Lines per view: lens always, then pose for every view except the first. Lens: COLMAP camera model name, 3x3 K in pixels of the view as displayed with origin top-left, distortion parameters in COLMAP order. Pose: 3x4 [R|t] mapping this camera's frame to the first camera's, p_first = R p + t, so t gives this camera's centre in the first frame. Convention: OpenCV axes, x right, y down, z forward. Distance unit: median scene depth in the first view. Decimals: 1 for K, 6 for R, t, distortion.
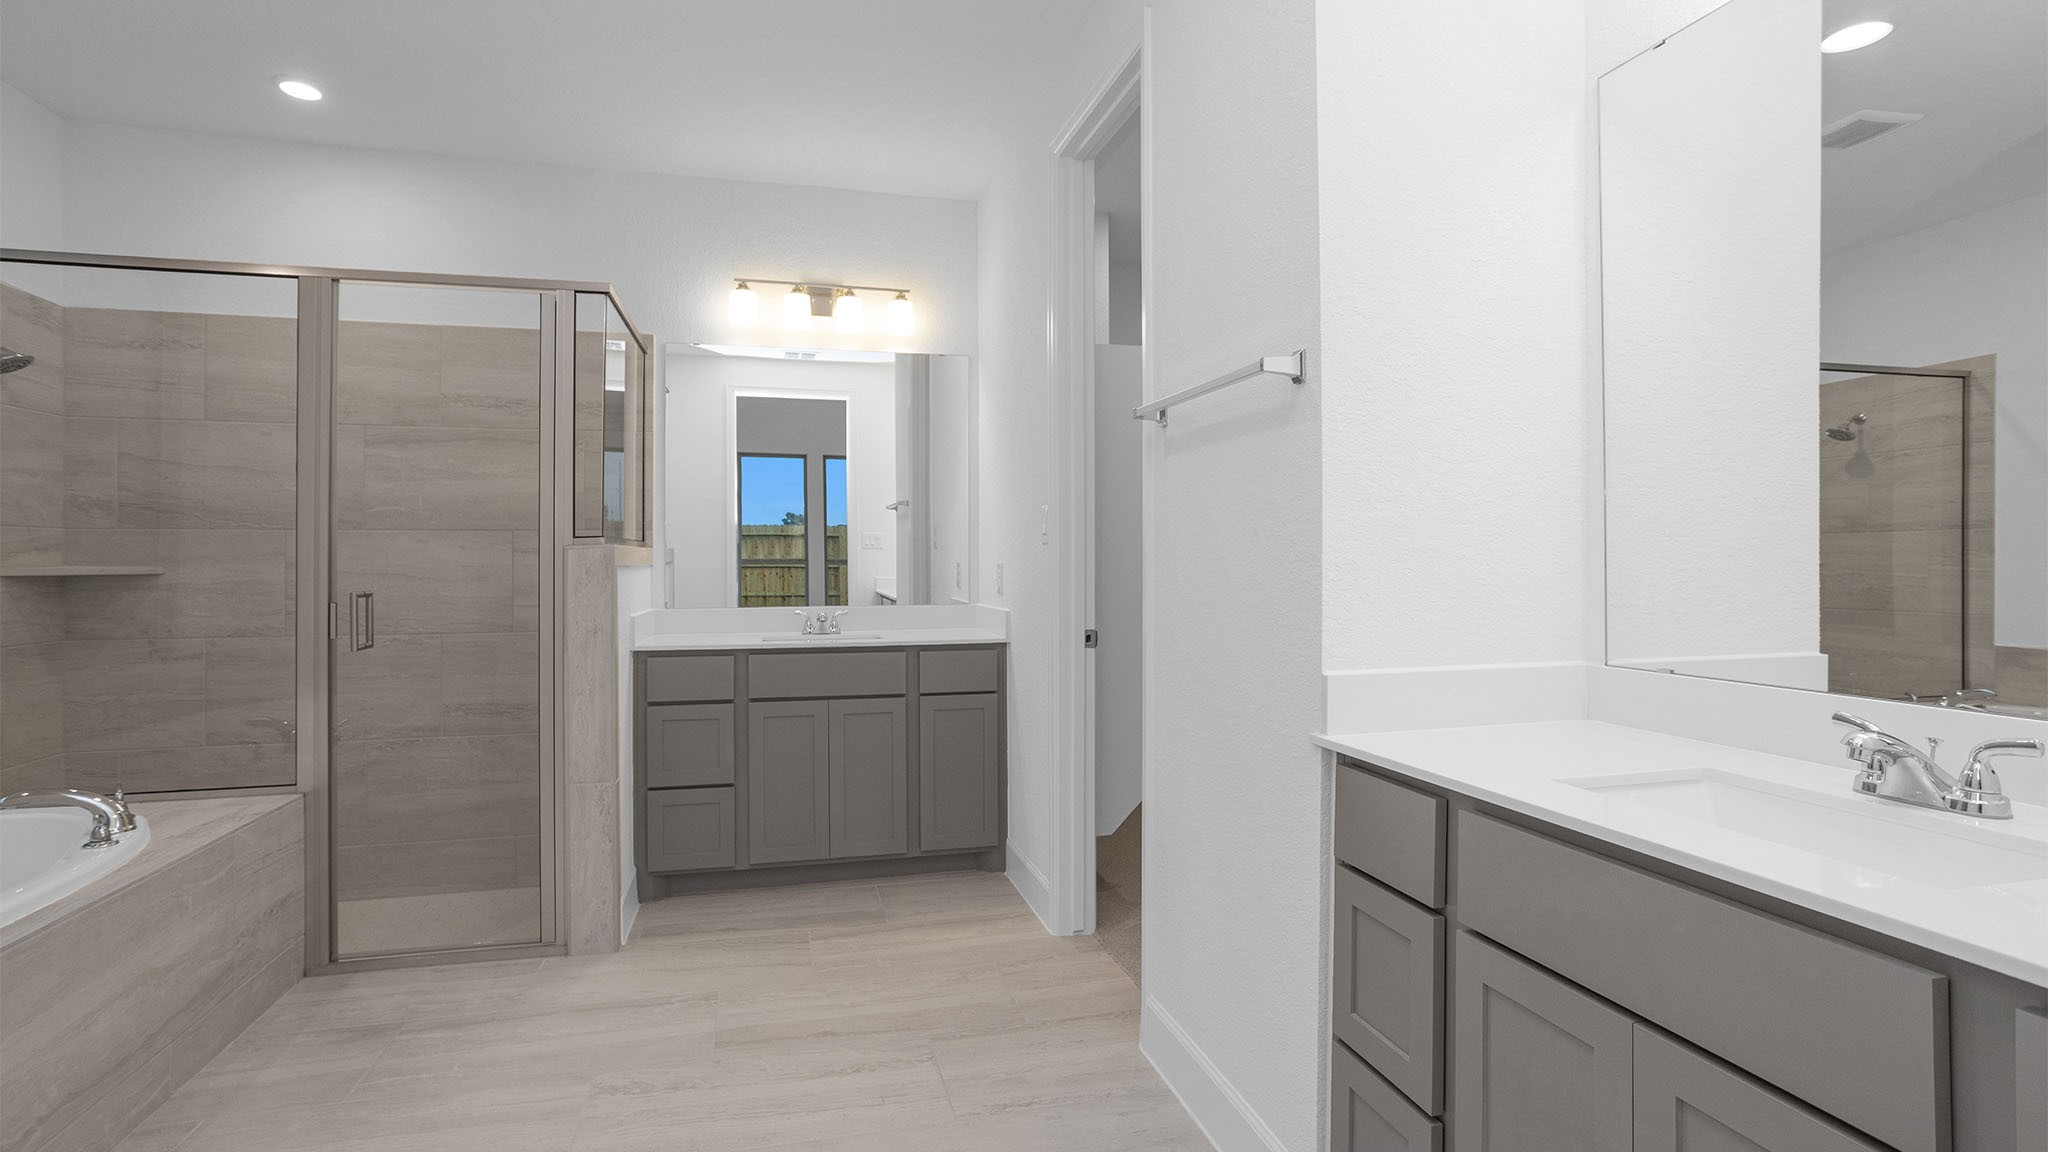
lens RADIAL K [[980.9, 0, 1004.1], [0, 980.9, 557.7], [0, 0, 1]] dist [-0.031207, 0.012177]
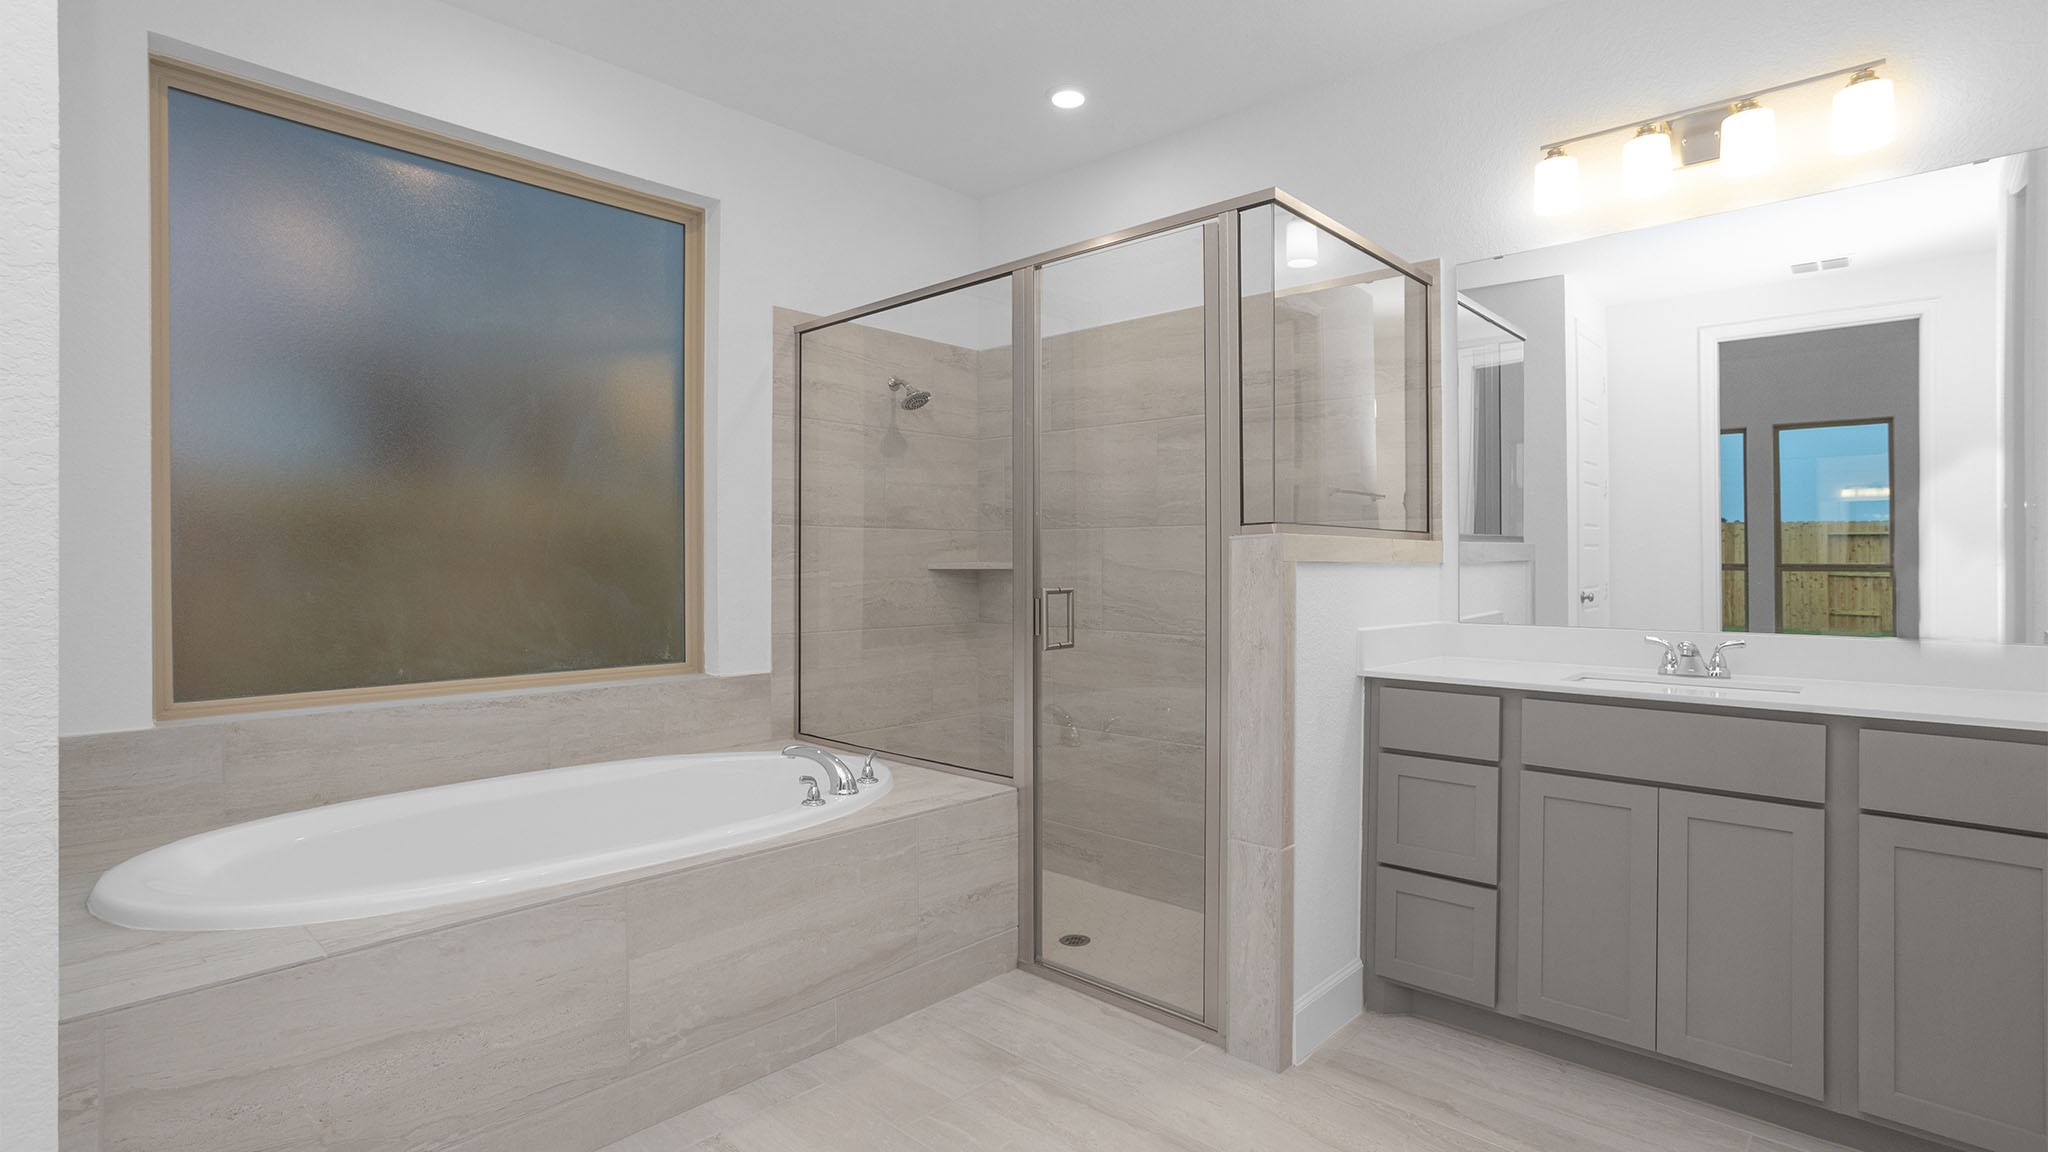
lens RADIAL K [[980.9, 0, 1029.4], [0, 980.9, 570.4], [0, 0, 1]] dist [-0.031207, 0.012177]
pose [[0.554018, 0.009489, -0.832451, 0.104658], [-0.005078, 0.999955, 0.008018, 0.009126], [0.832489, -0.000215, 0.554041, 0.370655]]
